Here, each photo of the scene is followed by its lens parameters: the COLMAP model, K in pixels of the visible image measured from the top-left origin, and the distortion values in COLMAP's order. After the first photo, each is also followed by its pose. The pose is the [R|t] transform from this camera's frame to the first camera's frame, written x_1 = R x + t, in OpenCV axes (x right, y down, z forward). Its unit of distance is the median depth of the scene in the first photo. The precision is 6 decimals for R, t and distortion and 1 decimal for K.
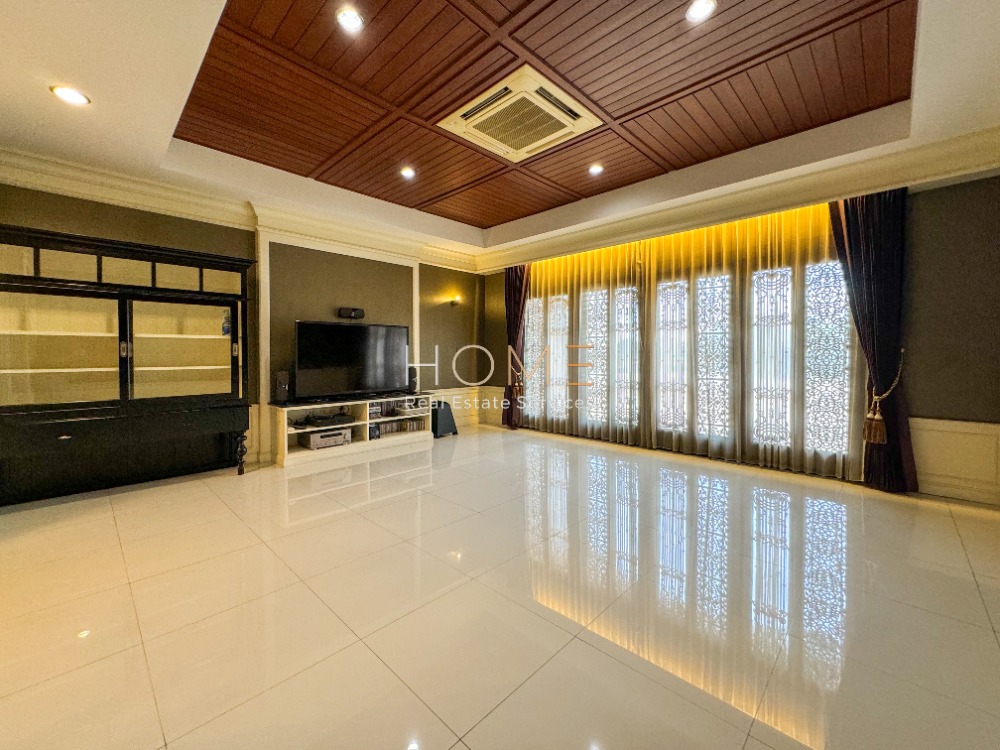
lens RADIAL K [[401.4, 0, 500.0], [0, 401.4, 375.0], [0, 0, 1]] dist [-0.001403, -0.000103]
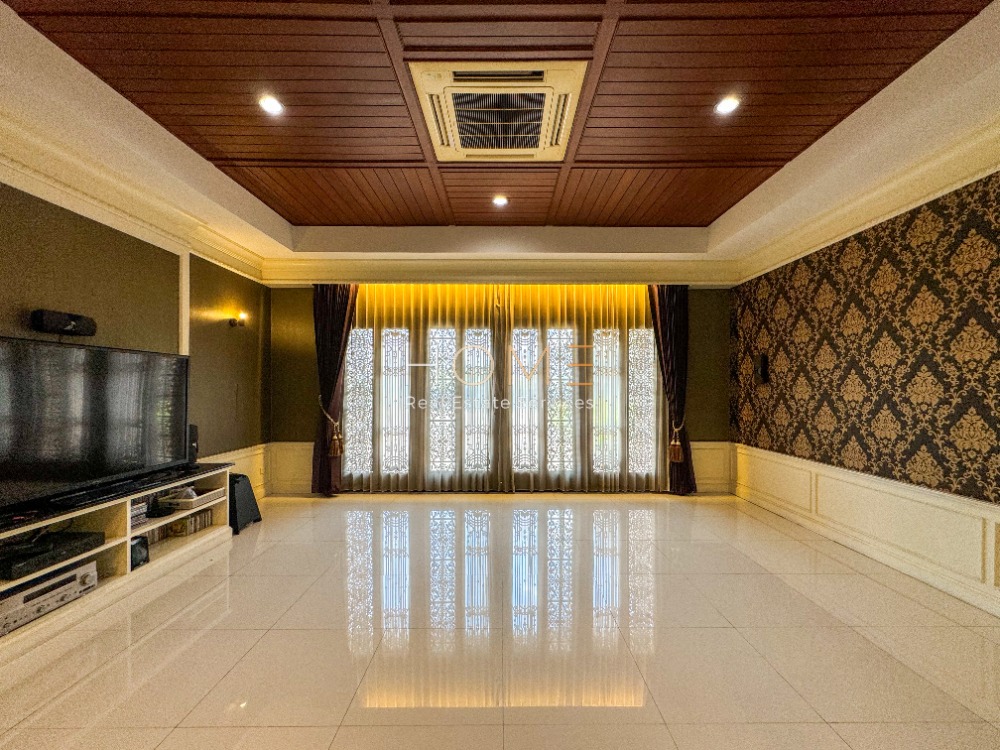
lens RADIAL K [[403.1, 0, 500.2], [0, 403.1, 398.5], [0, 0, 1]] dist [-0.000627, -0.000171]
pose [[0.720092, -0.014650, 0.693724, -0.335243], [0.033767, 0.999332, -0.013946, -0.037564], [-0.693056, 0.033467, 0.720106, 0.281985]]
